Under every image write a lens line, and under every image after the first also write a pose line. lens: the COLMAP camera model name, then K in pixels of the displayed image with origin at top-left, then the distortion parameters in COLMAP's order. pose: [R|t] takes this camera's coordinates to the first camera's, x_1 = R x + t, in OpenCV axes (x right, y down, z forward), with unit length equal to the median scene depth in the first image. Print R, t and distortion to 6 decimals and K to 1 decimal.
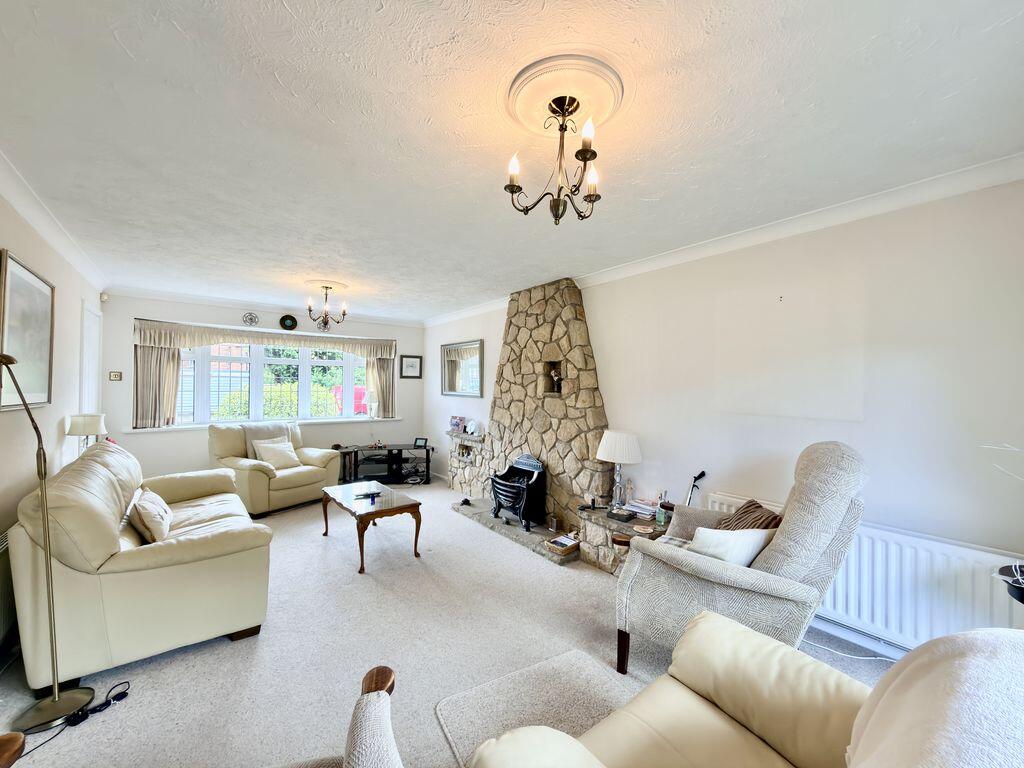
lens RADIAL K [[409.6, 0, 513.5], [0, 409.6, 383.7], [0, 0, 1]] dist [-0.001172, 0.000013]
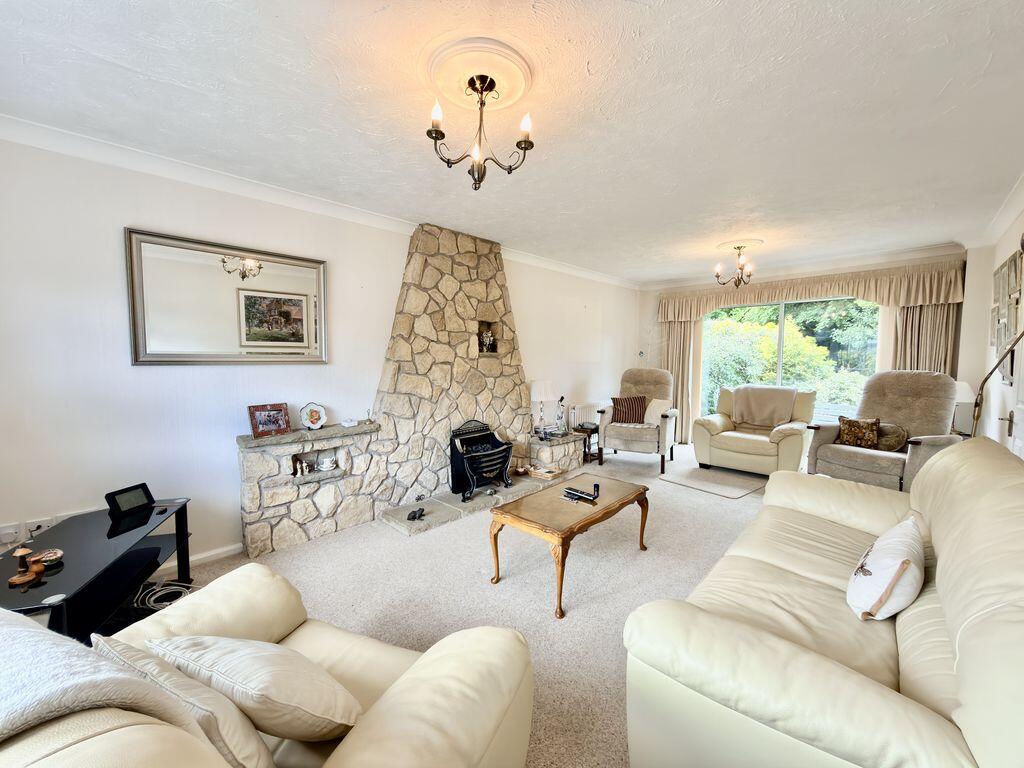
lens RADIAL K [[409.6, 0, 511.0], [0, 409.6, 384.6], [0, 0, 1]] dist [-0.001172, 0.000013]
pose [[-0.147383, -0.079651, 0.985867, -0.856503], [-0.011018, 0.996823, 0.078889, 0.018760], [-0.989018, 0.000765, -0.147793, 1.020428]]
